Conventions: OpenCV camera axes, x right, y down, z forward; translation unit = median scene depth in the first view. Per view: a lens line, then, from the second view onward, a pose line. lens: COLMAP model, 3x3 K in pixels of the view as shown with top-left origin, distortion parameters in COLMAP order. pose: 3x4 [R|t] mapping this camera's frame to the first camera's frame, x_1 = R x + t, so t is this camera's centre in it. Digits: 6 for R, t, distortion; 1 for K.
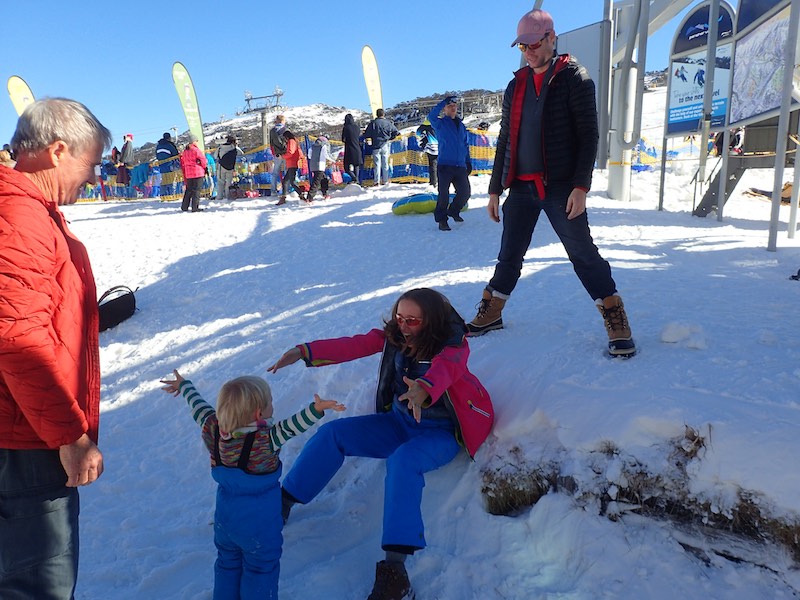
lens RADIAL K [[586.0, 0, 400.0], [0, 586.0, 302.1], [0, 0, 1]] dist [-0.011984, 0.006165]
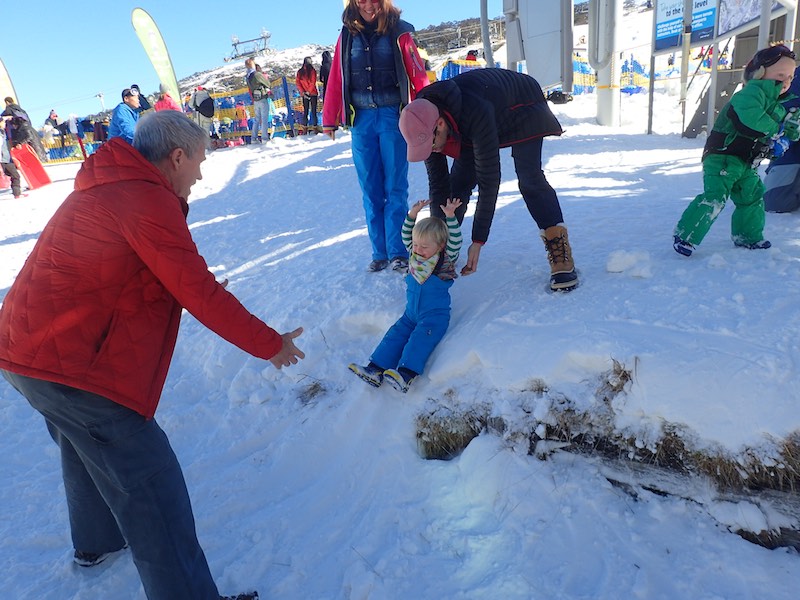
lens RADIAL K [[586.0, 0, 399.7], [0, 586.0, 299.2], [0, 0, 1]] dist [-0.011984, 0.006165]
pose [[0.998180, -0.057898, -0.016887, 0.111077], [0.059211, 0.994000, 0.091964, 0.003443], [0.011461, -0.092797, 0.995619, 0.036432]]
